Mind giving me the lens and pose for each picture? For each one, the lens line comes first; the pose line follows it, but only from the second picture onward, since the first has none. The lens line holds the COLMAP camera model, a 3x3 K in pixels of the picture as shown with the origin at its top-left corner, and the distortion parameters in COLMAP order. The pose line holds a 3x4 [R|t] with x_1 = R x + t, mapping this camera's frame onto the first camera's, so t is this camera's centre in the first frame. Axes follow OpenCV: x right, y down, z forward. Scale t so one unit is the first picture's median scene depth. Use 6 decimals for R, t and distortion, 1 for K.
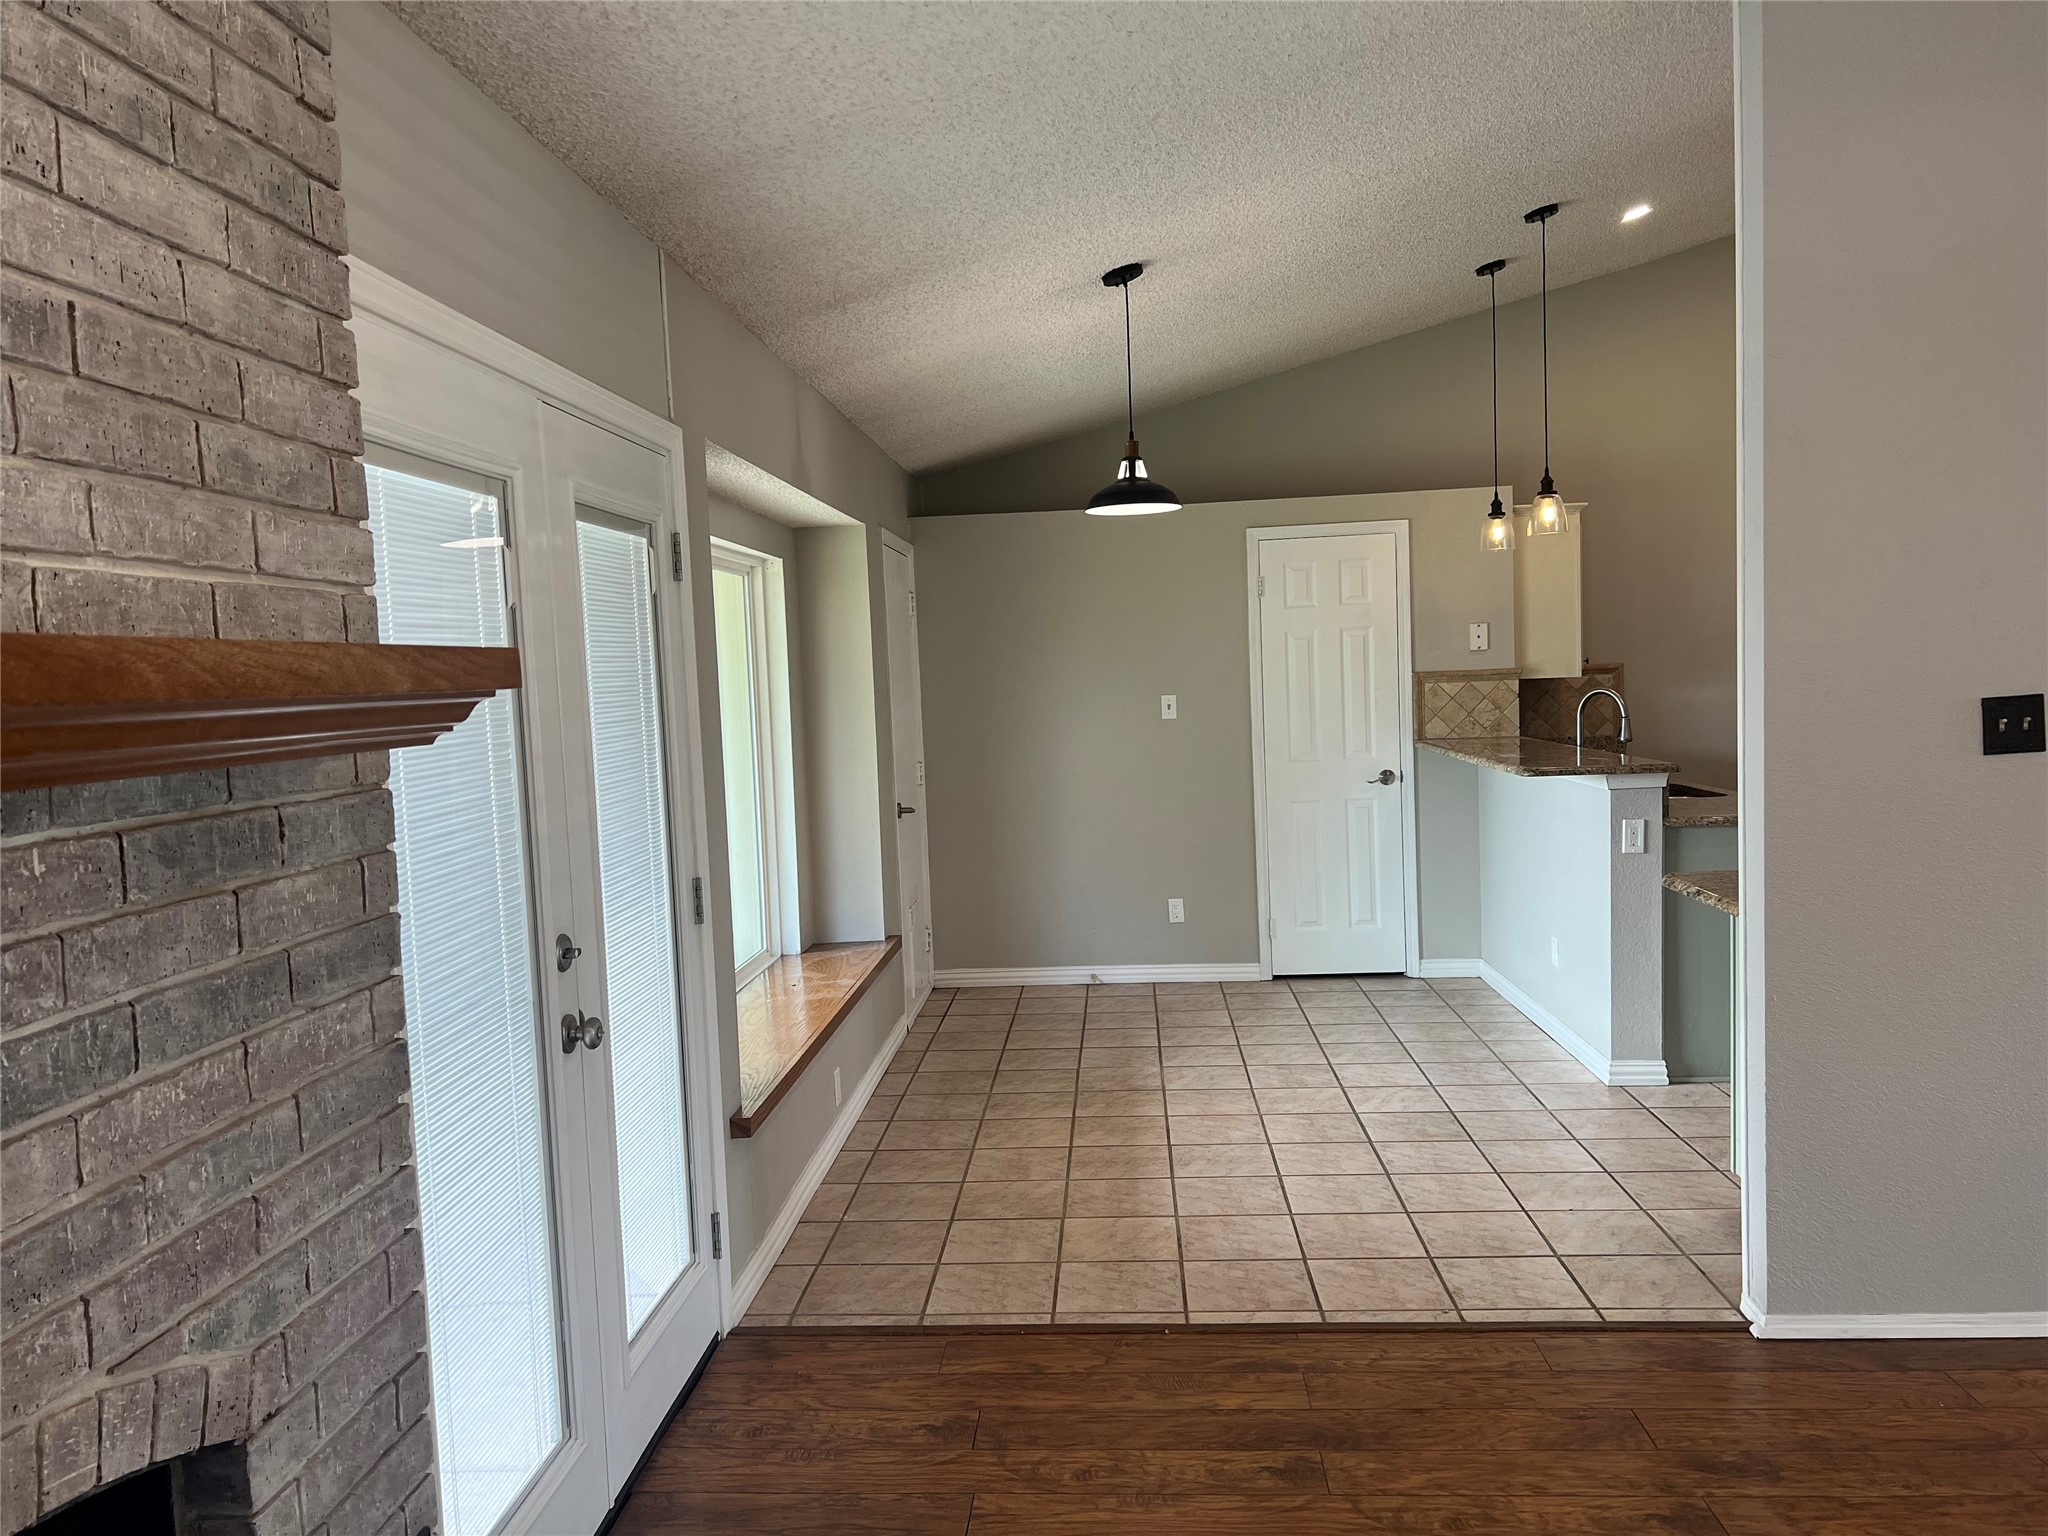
lens RADIAL K [[1528.5, 0, 1014.7], [0, 1528.5, 779.1], [0, 0, 1]] dist [0.054127, -0.061958]
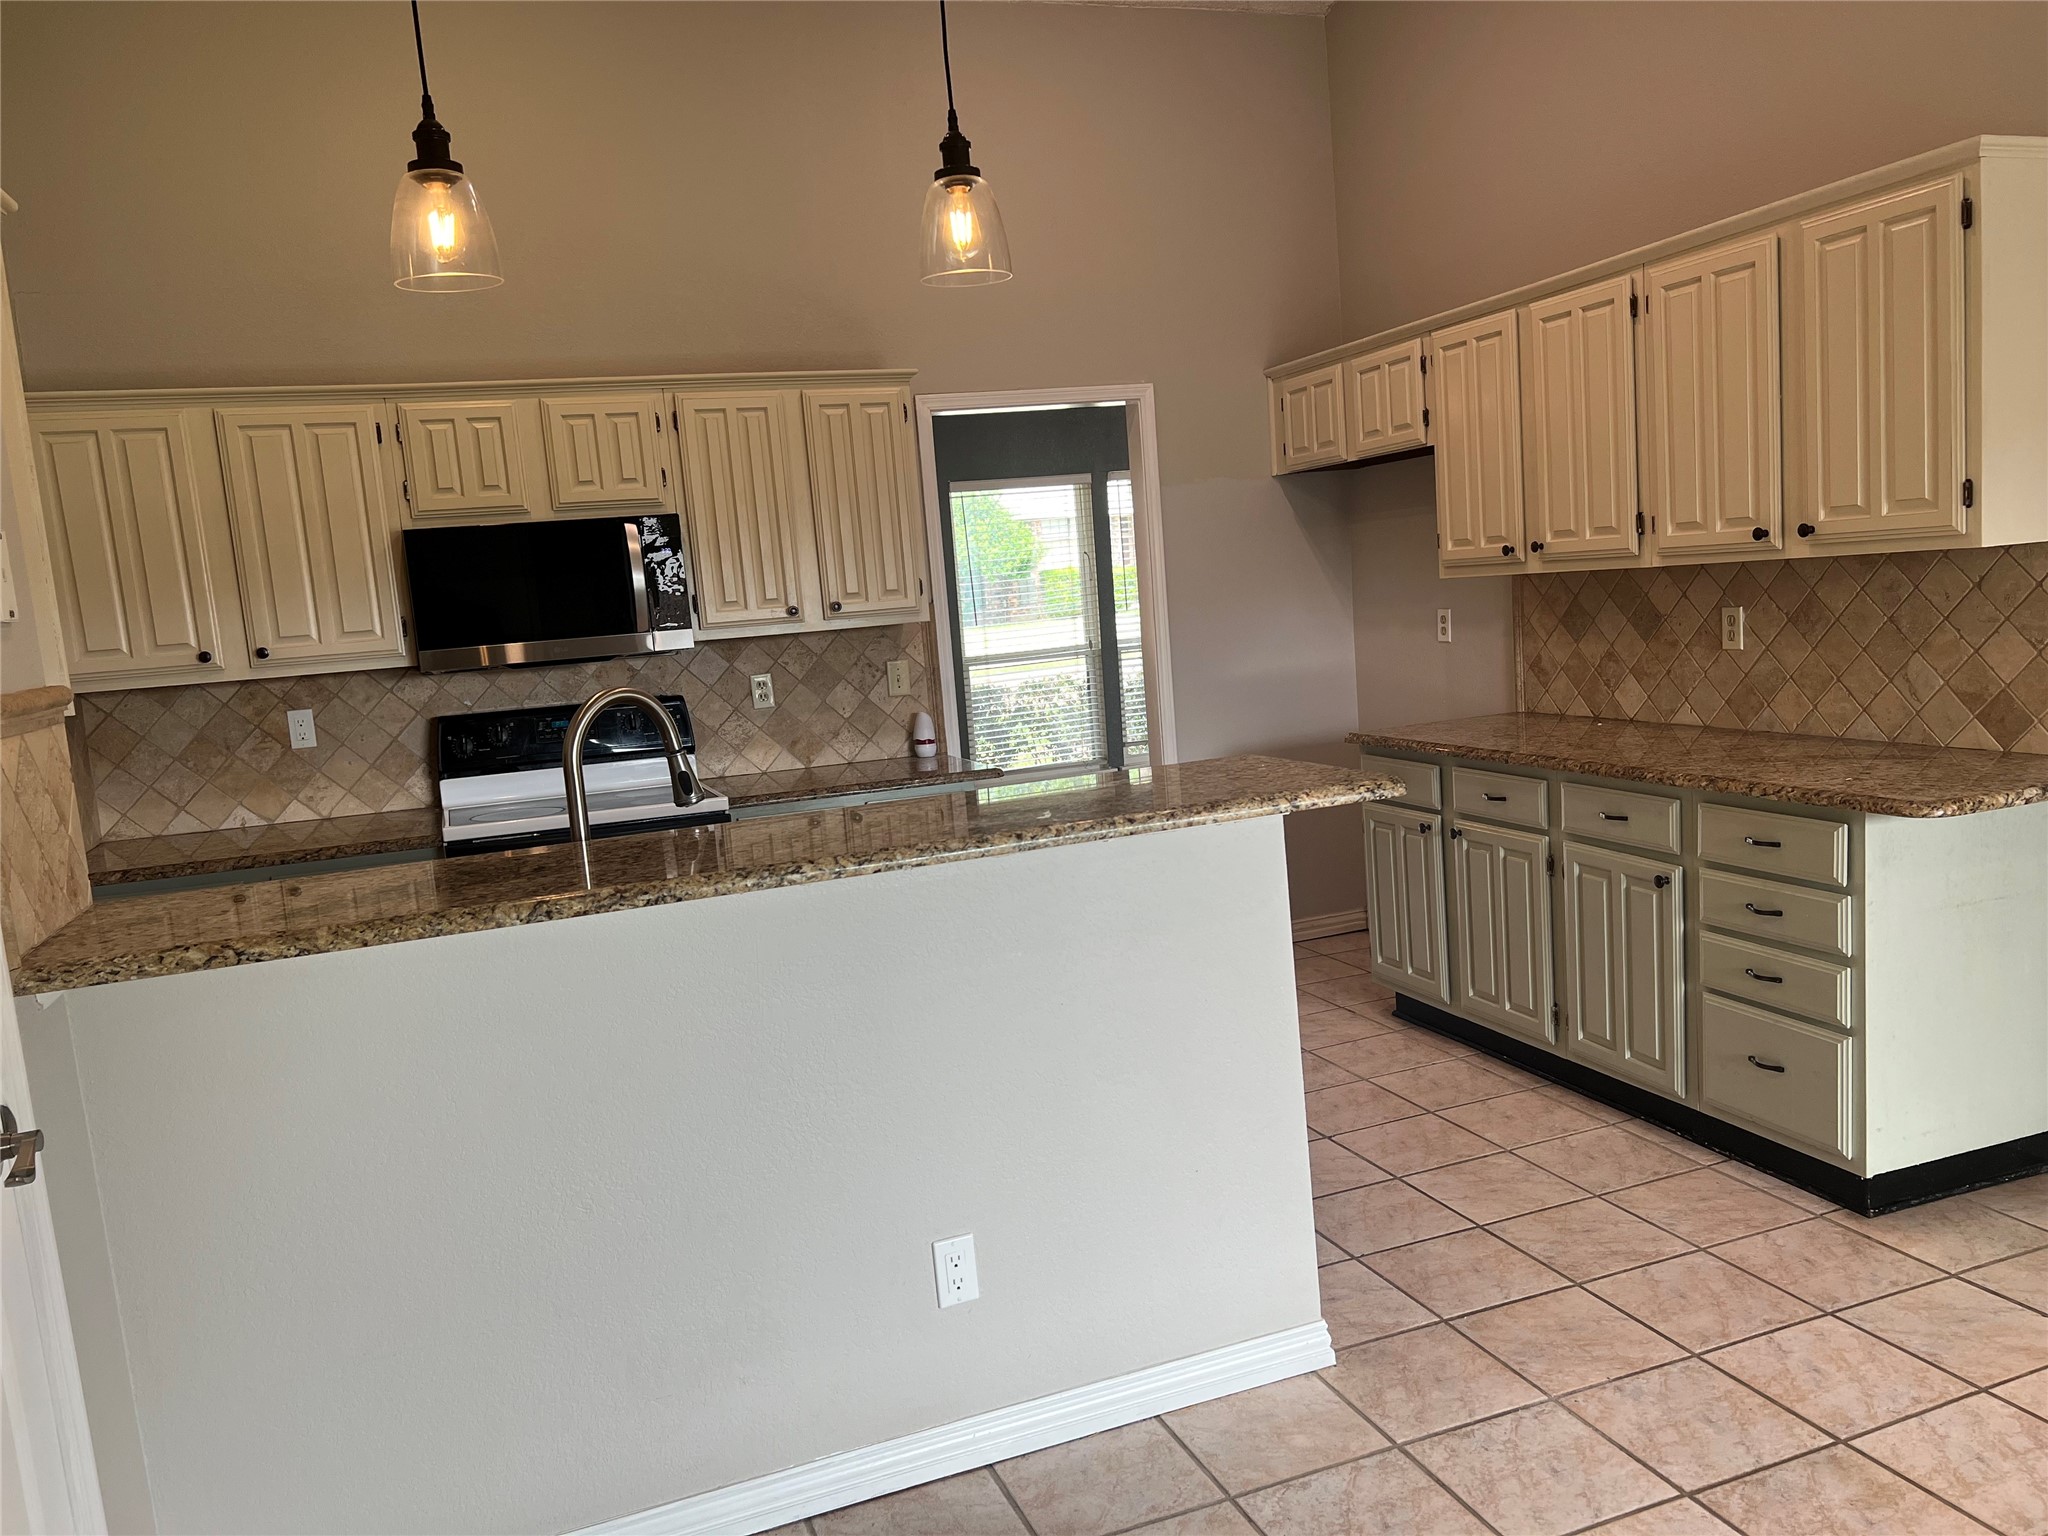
lens RADIAL K [[1528.5, 0, 1048.1], [0, 1528.5, 778.8], [0, 0, 1]] dist [0.054127, -0.061958]
pose [[-0.413803, -0.047014, 0.909152, -0.049316], [0.158864, 0.979613, 0.122965, -0.080939], [-0.896398, 0.195315, -0.397898, 1.271110]]
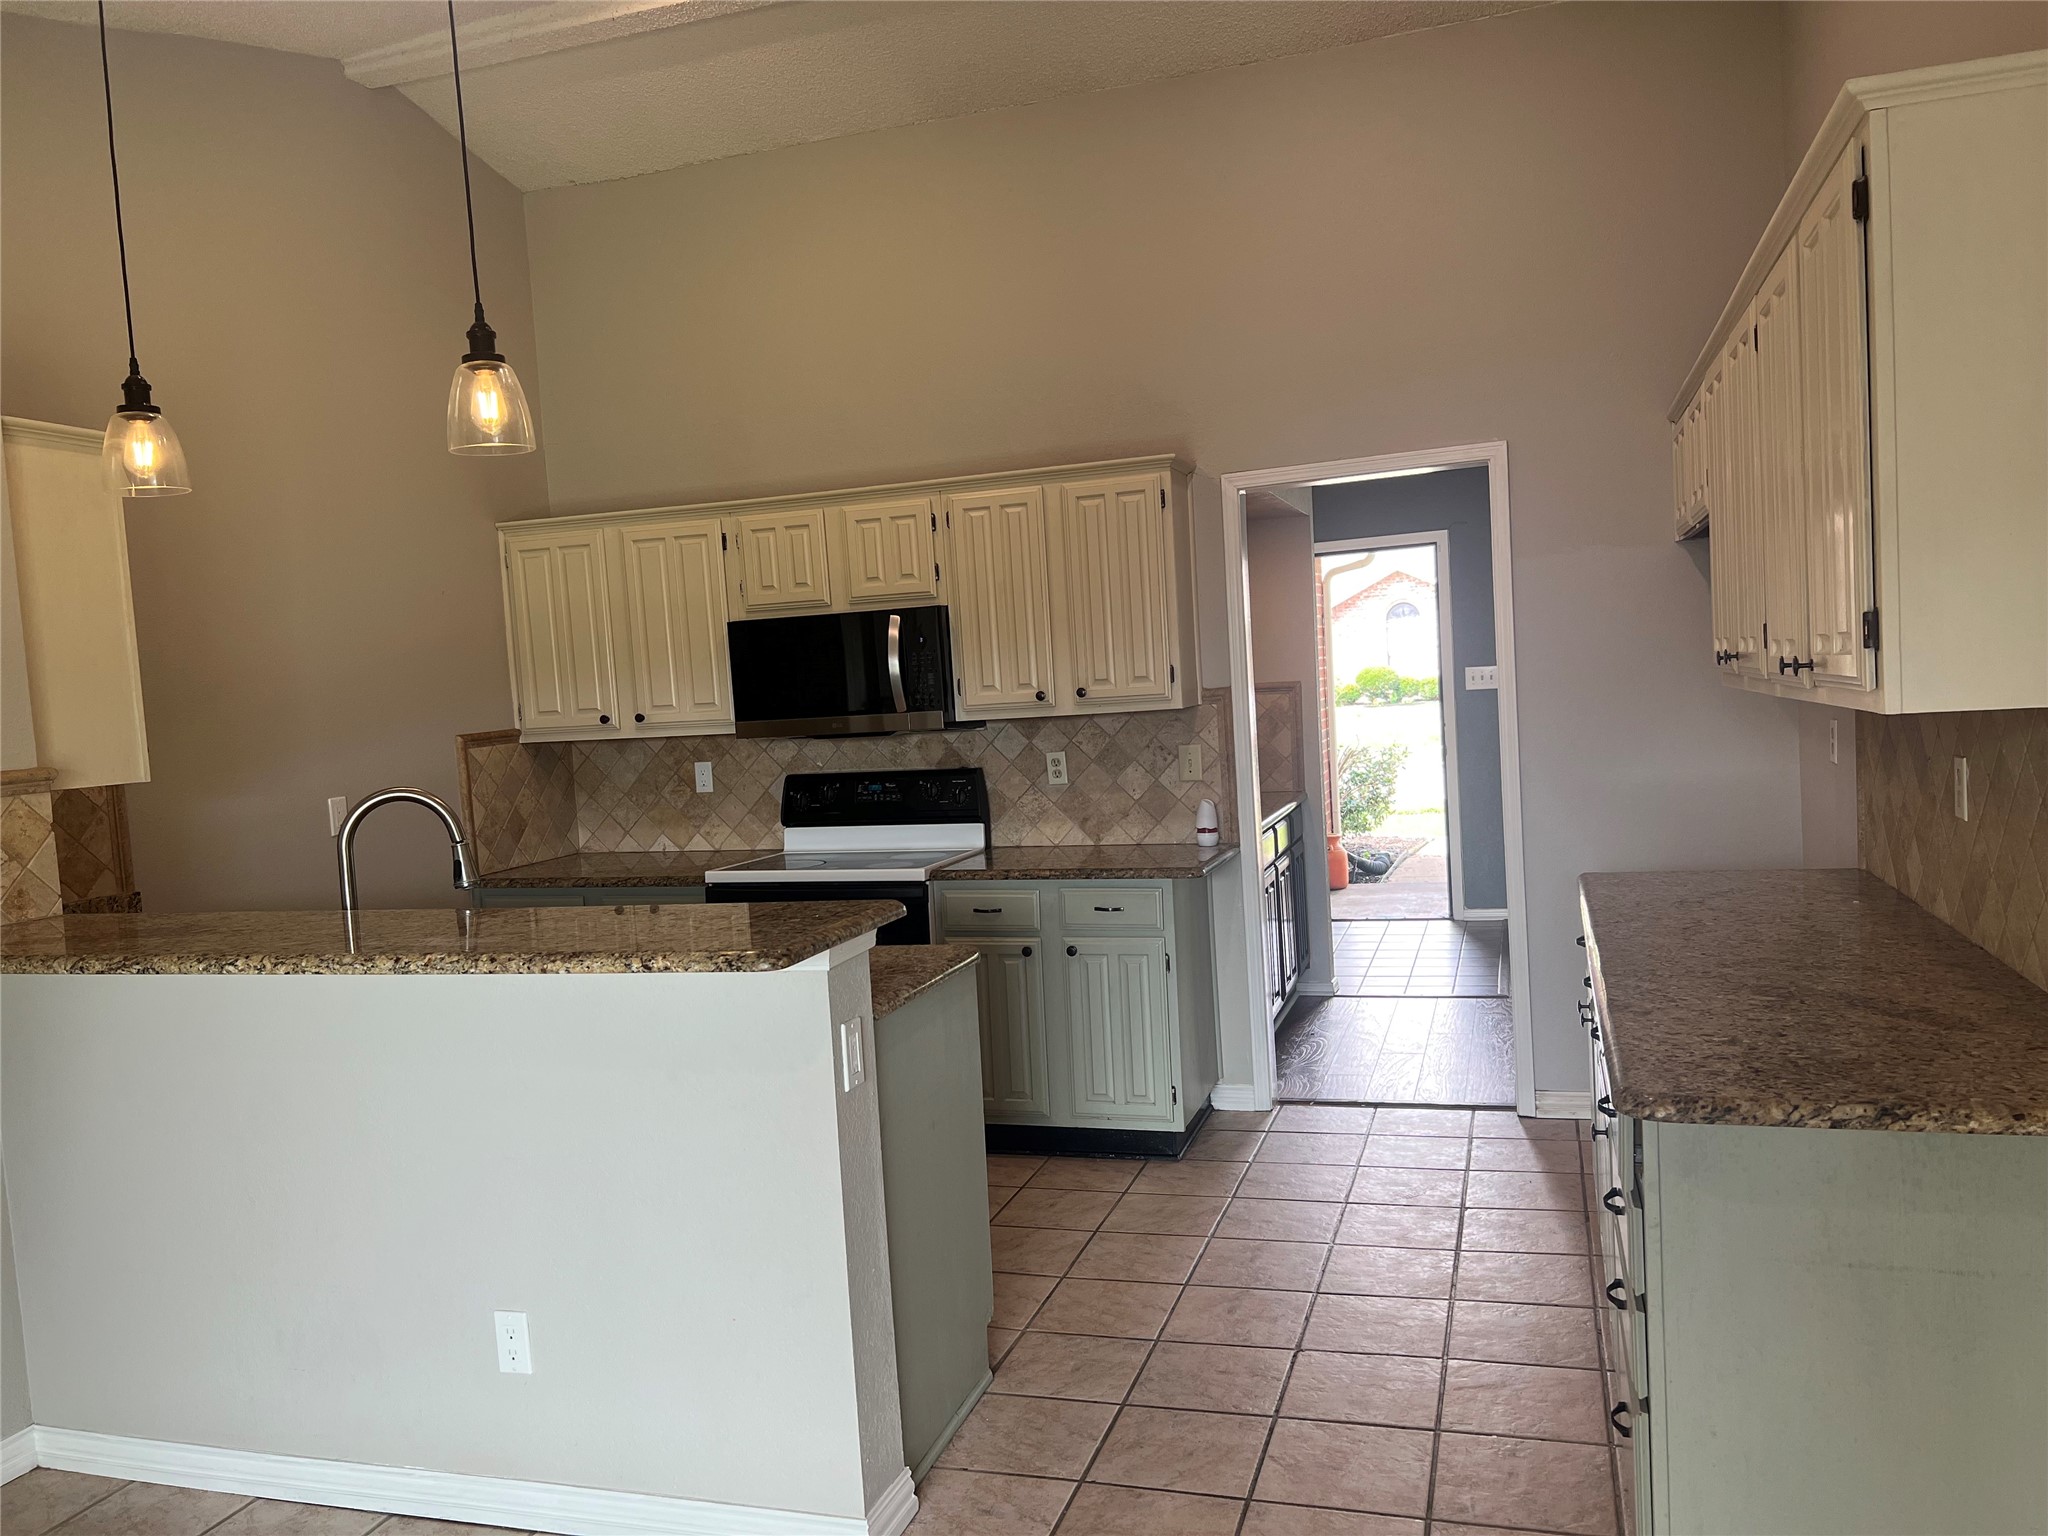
lens RADIAL K [[1528.5, 0, 1030.9], [0, 1528.5, 772.7], [0, 0, 1]] dist [0.054127, -0.061958]
pose [[0.239255, -0.036888, 0.970256, -0.070664], [0.120595, 0.992669, 0.008003, -0.051806], [-0.963439, 0.115094, 0.241949, 0.808158]]
